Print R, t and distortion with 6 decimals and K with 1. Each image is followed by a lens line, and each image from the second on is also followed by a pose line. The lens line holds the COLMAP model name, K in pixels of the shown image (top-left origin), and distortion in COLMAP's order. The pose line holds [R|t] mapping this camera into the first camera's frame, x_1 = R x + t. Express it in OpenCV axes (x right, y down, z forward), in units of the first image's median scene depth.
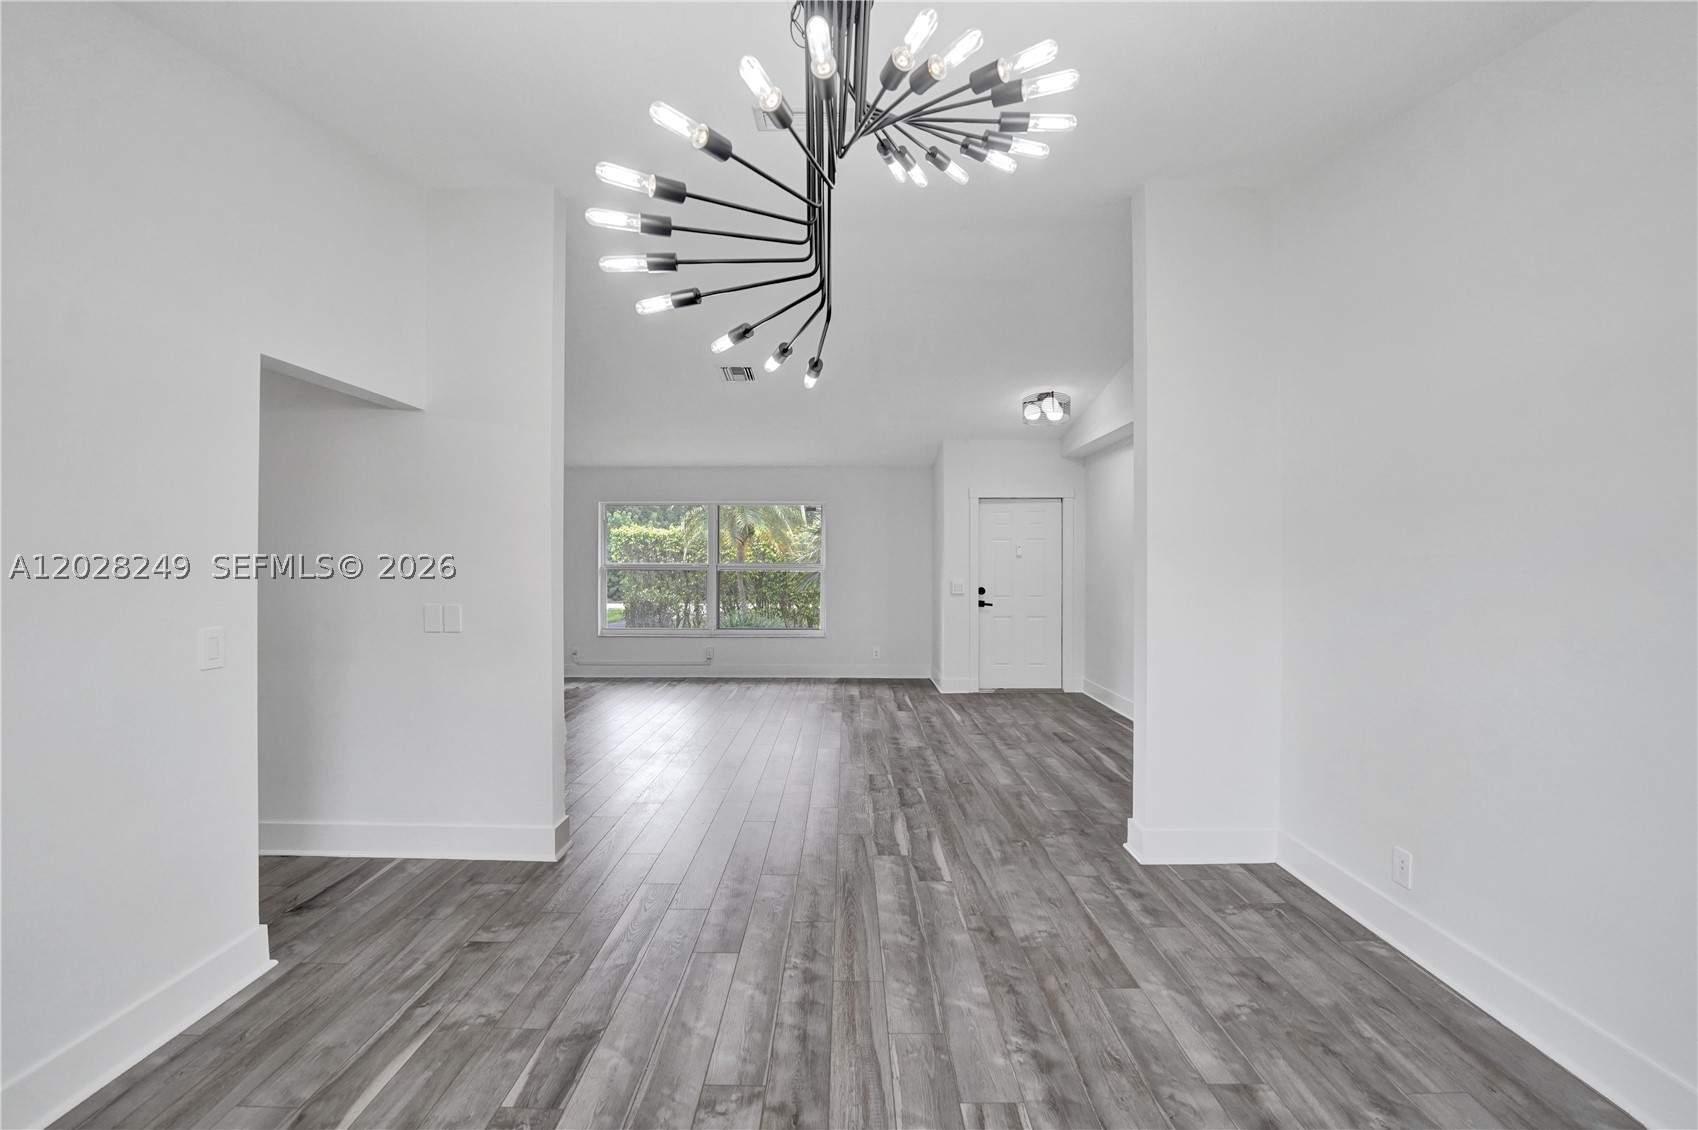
lens RADIAL K [[681.4, 0, 840.5], [0, 681.4, 561.4], [0, 0, 1]] dist [-0.024453, 0.000285]
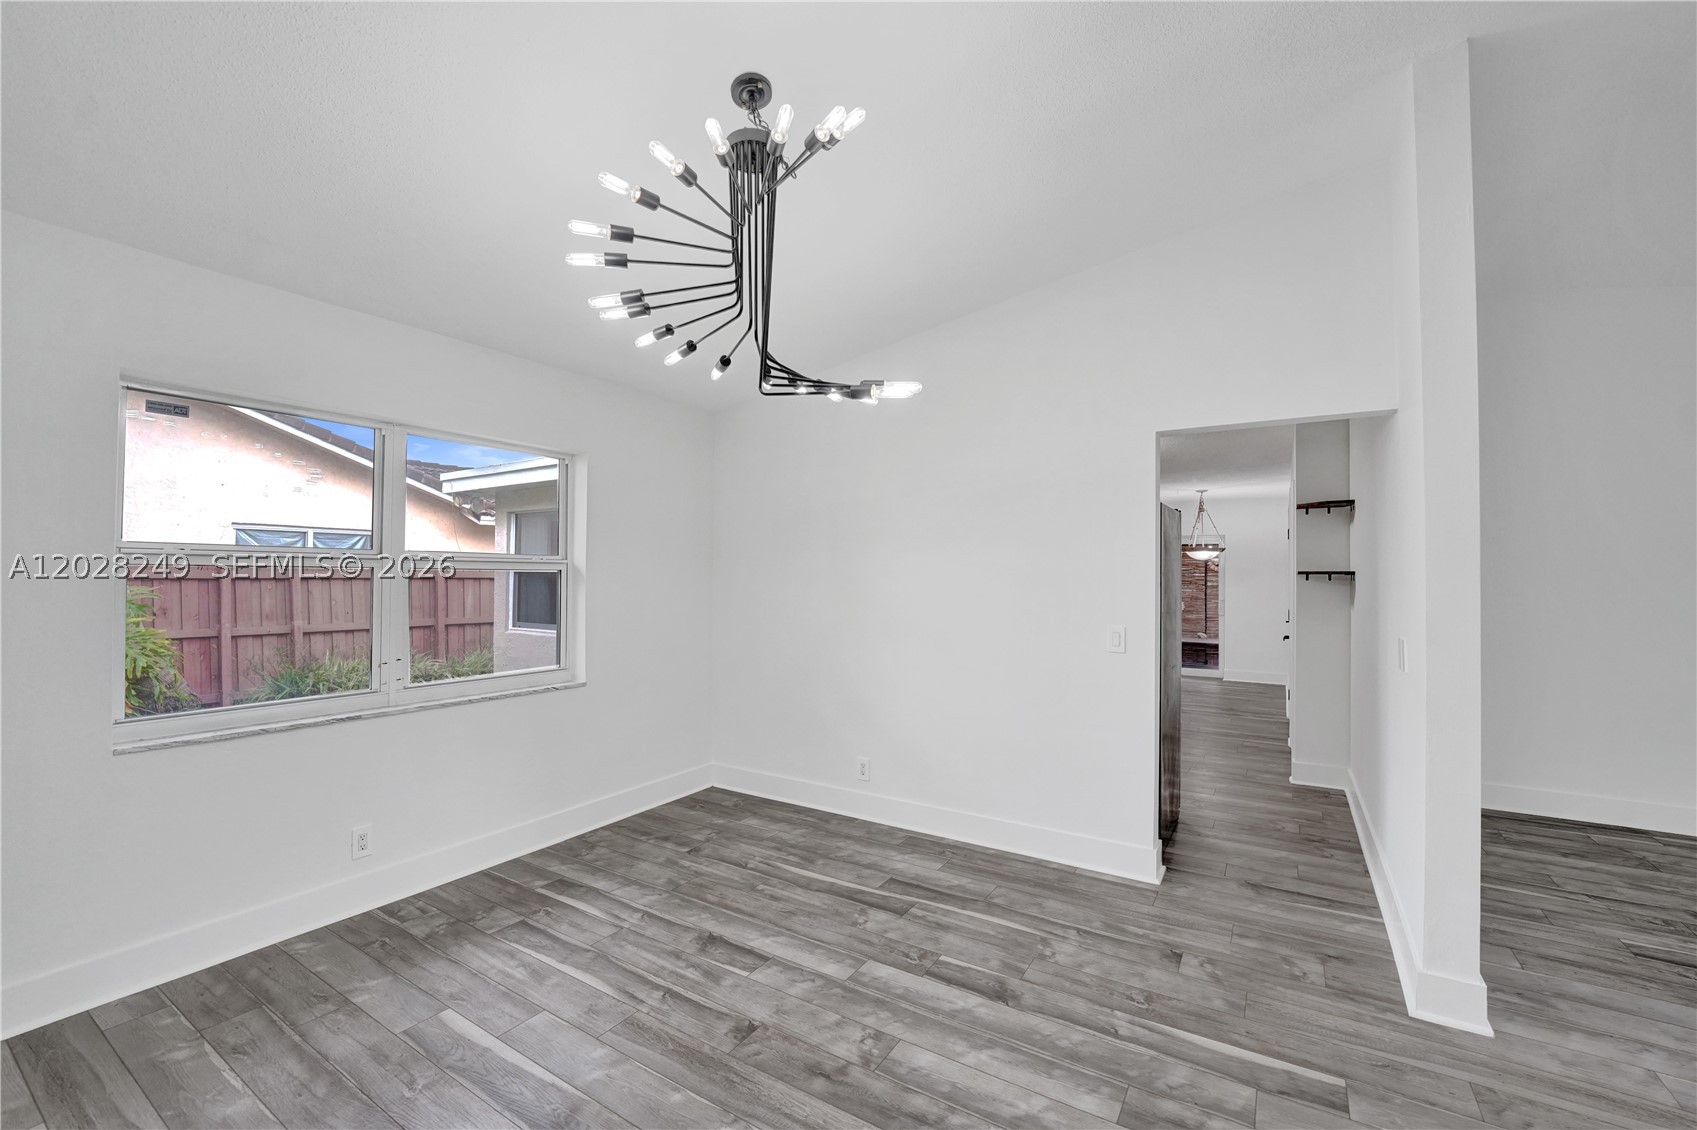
lens RADIAL K [[703.3, 0, 843.6], [0, 703.3, 568.8], [0, 0, 1]] dist [-0.025407, 0.002960]
pose [[-0.525935, -0.014542, -0.850401, 0.512754], [-0.009583, 0.999892, -0.011171, -0.000665], [0.850471, 0.002275, -0.526017, 0.916427]]
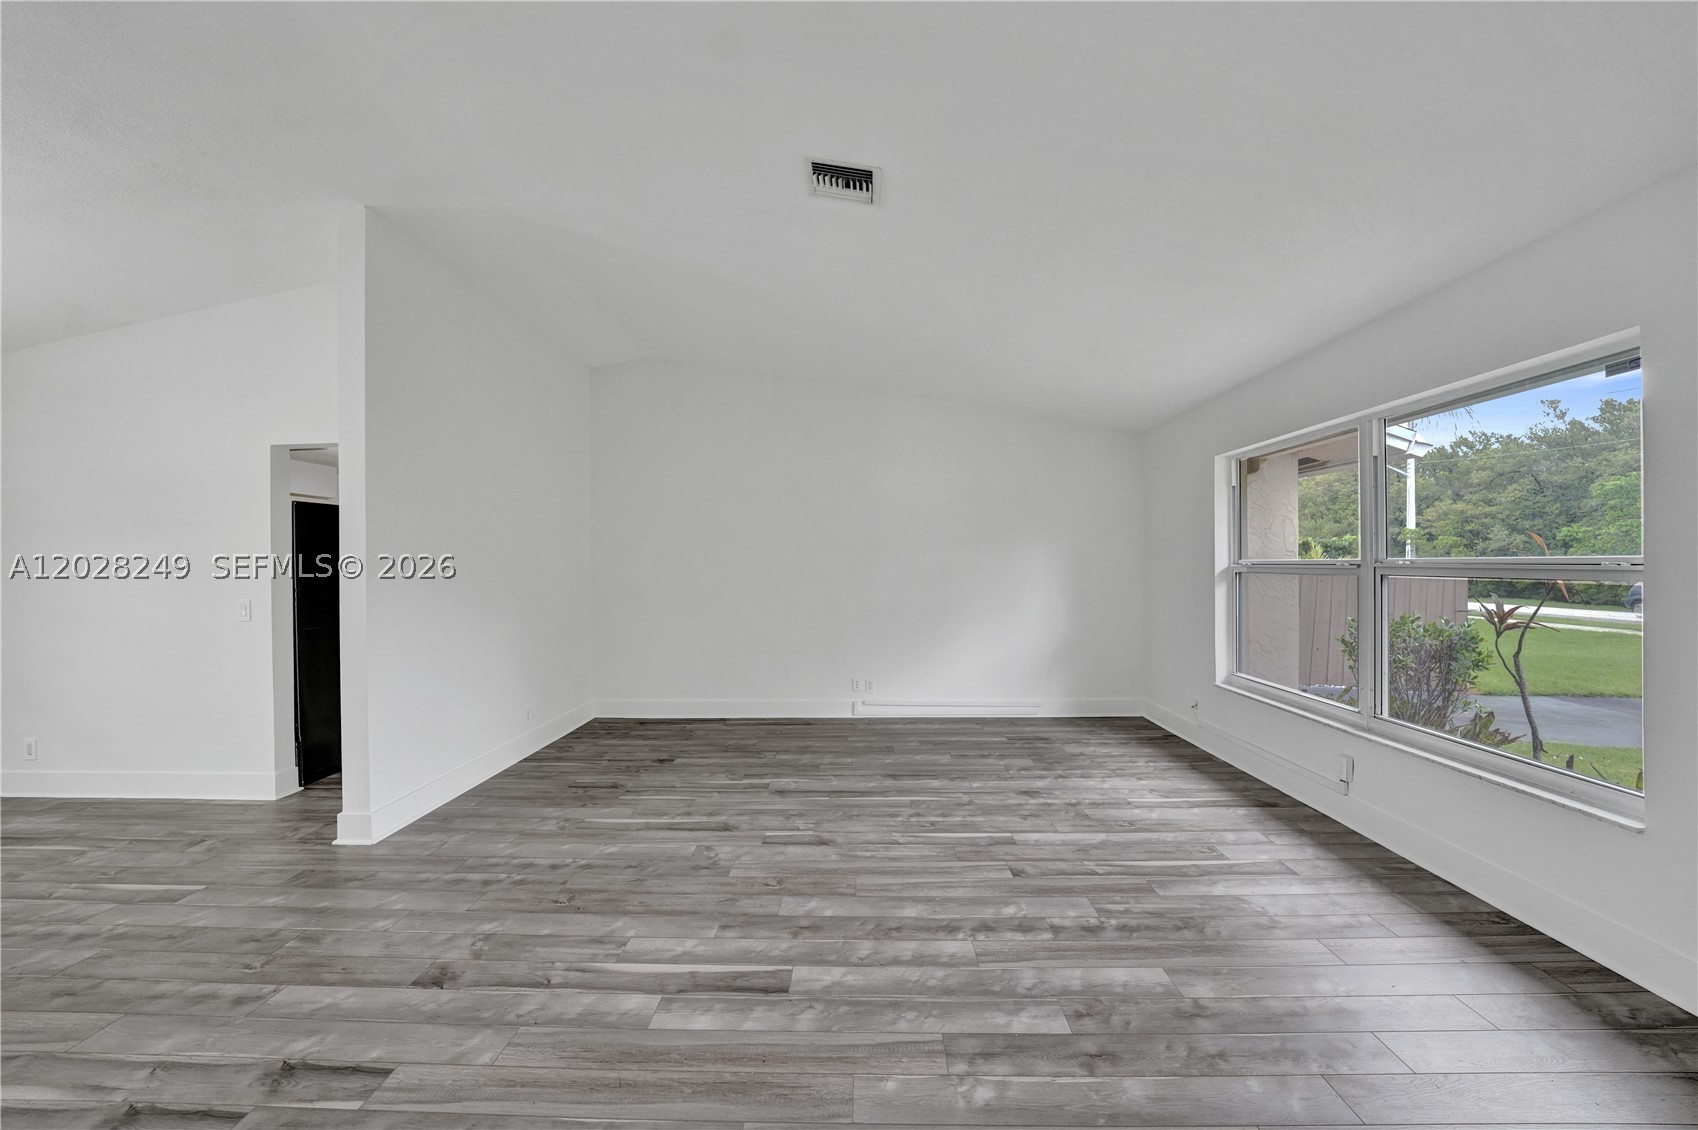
lens RADIAL K [[690.4, 0, 851.6], [0, 690.4, 564.3], [0, 0, 1]] dist [-0.023645, 0.000689]
pose [[-0.007315, -0.002373, -0.999970, 0.678686], [0.007827, 0.999966, -0.002431, 0.010672], [0.999943, -0.007844, -0.007297, 1.921519]]
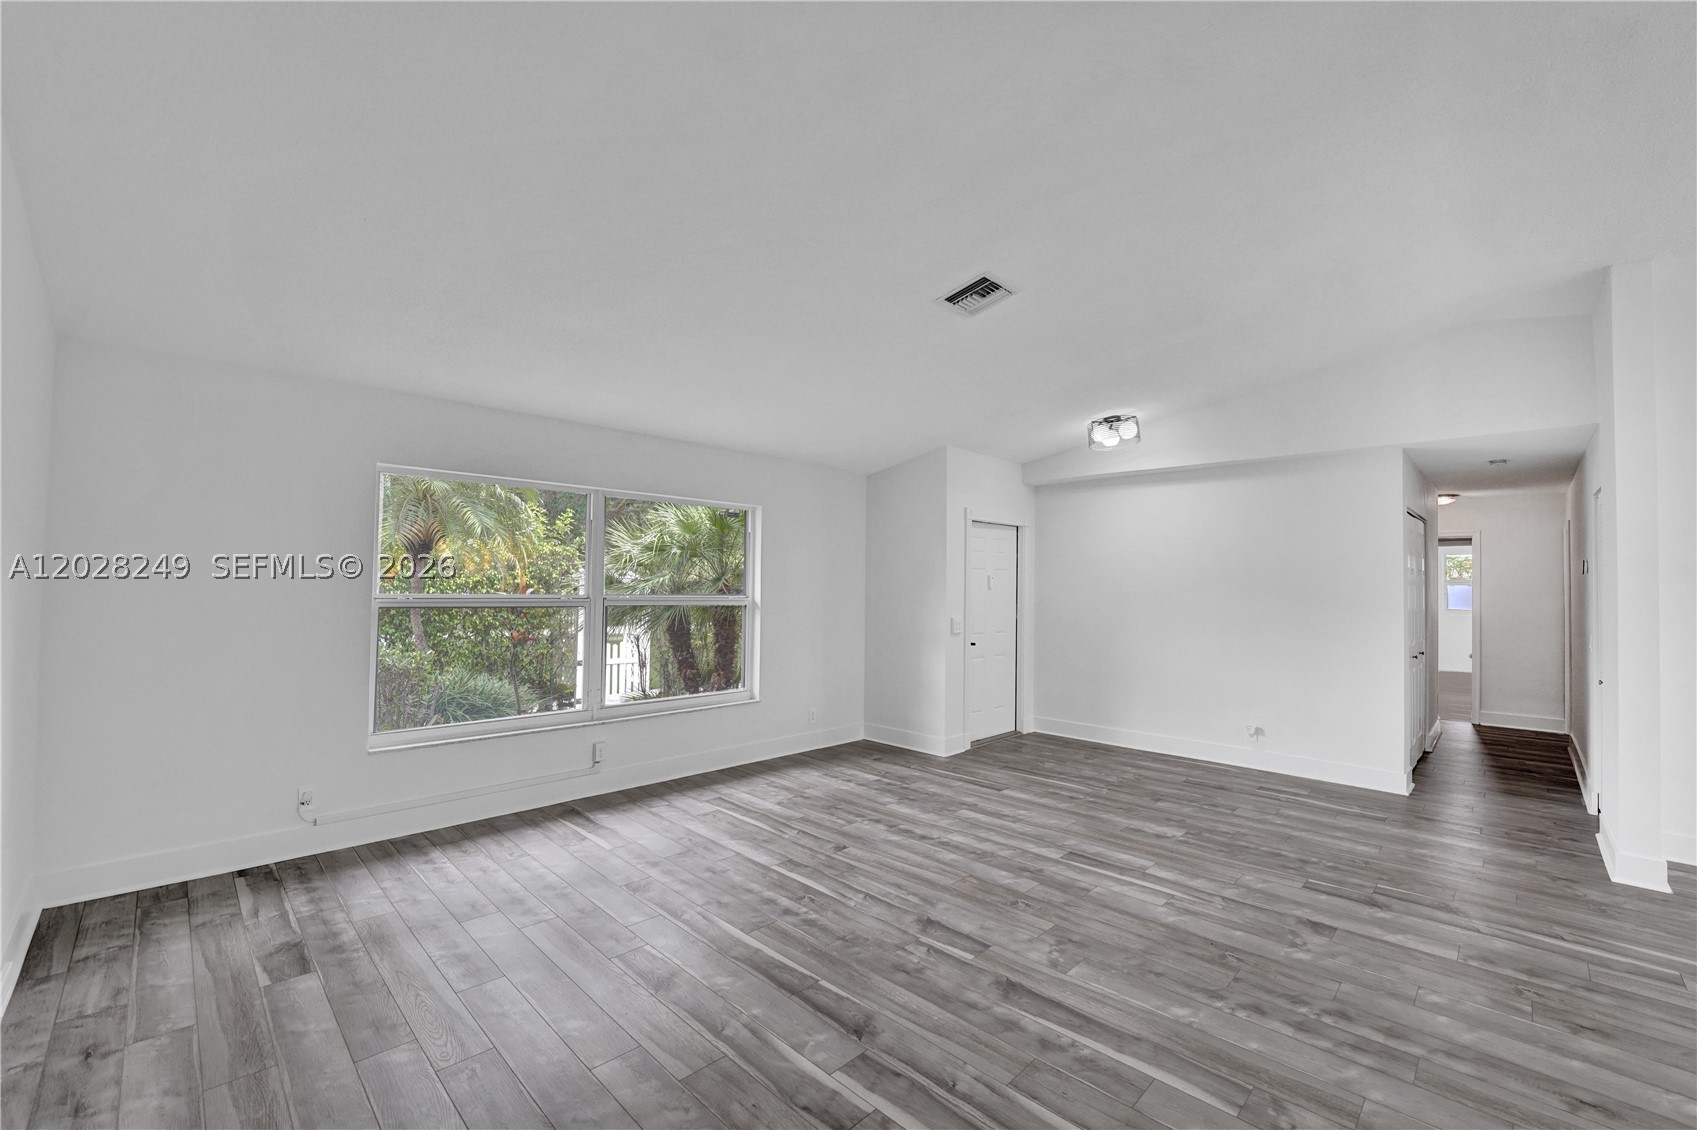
lens RADIAL K [[690.7, 0, 838.2], [0, 690.7, 576.9], [0, 0, 1]] dist [-0.028526, 0.003404]
pose [[0.707536, 0.015430, 0.706509, -1.283970], [-0.010818, 0.999881, -0.011003, -0.025526], [-0.706595, 0.000142, 0.707618, 1.242128]]
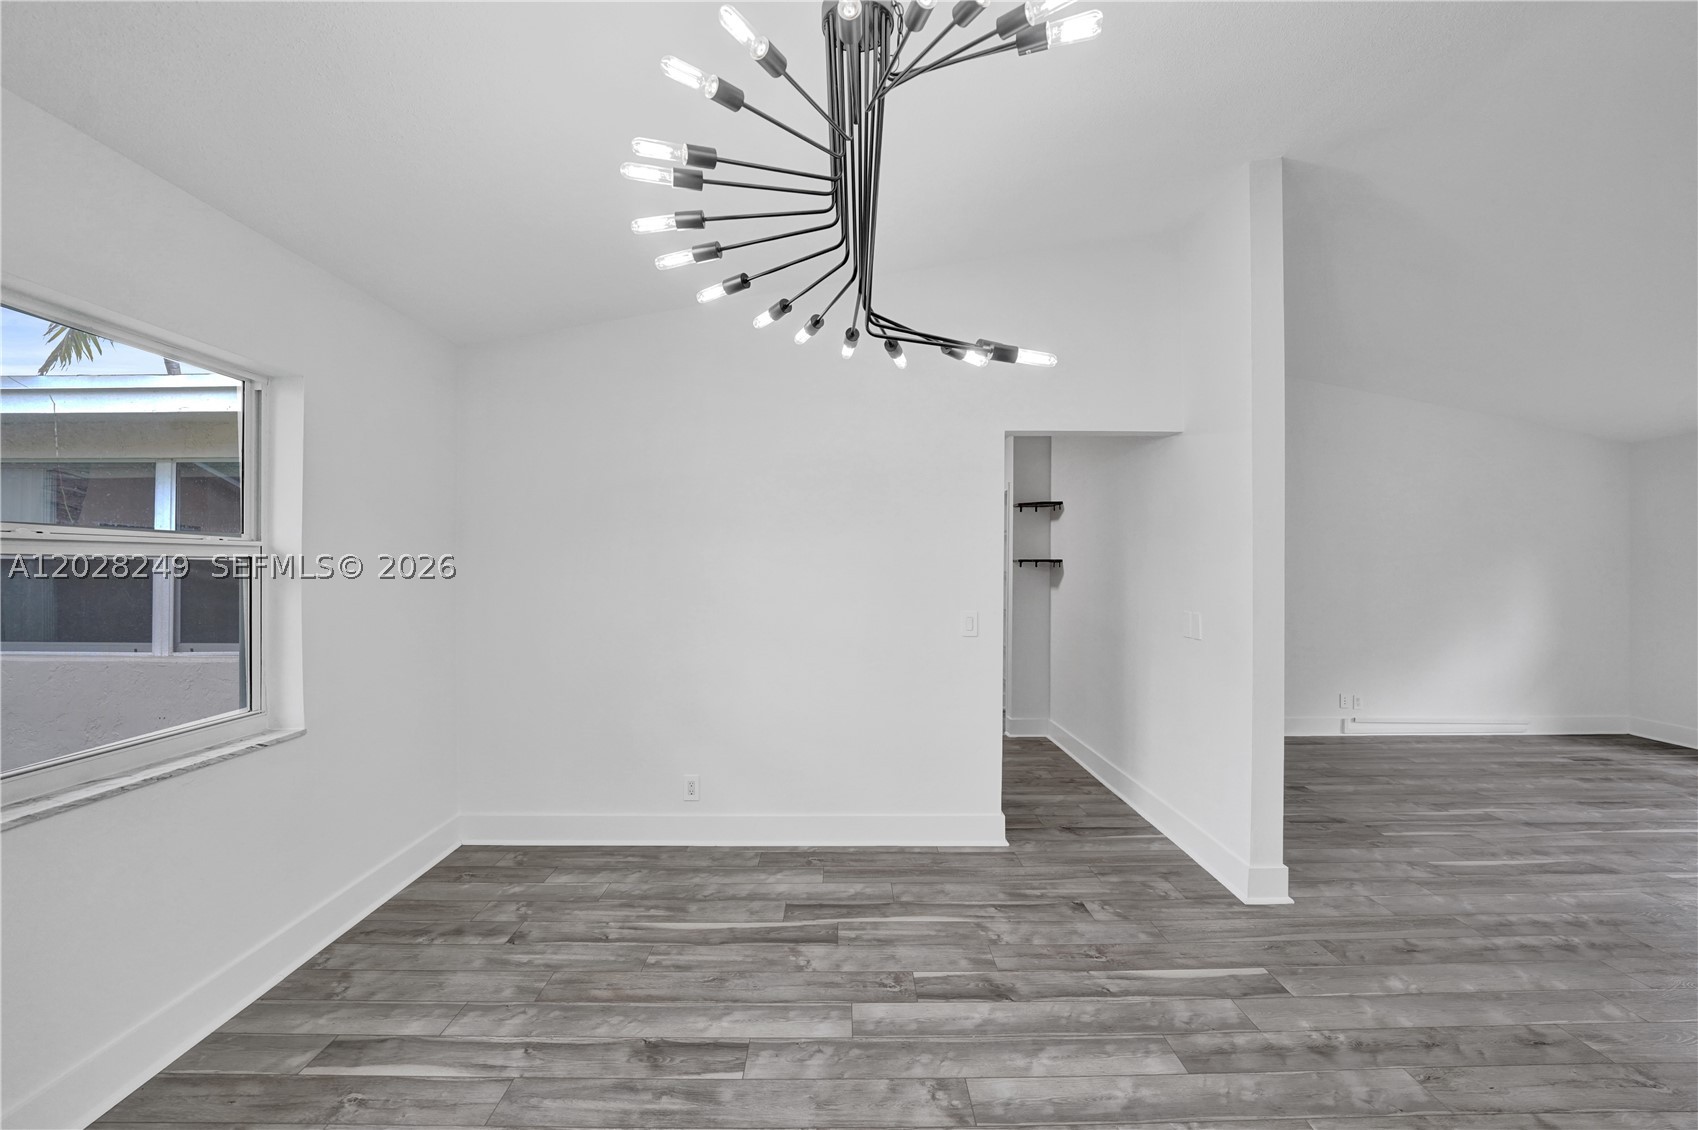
lens RADIAL K [[700.5, 0, 854.4], [0, 700.5, 567.4], [0, 0, 1]] dist [-0.023642, 0.000312]
pose [[0.024680, 0.000796, -0.999695, 0.505680], [-0.005387, 0.999985, 0.000663, 0.000396], [0.999681, 0.005369, 0.024684, 0.478291]]
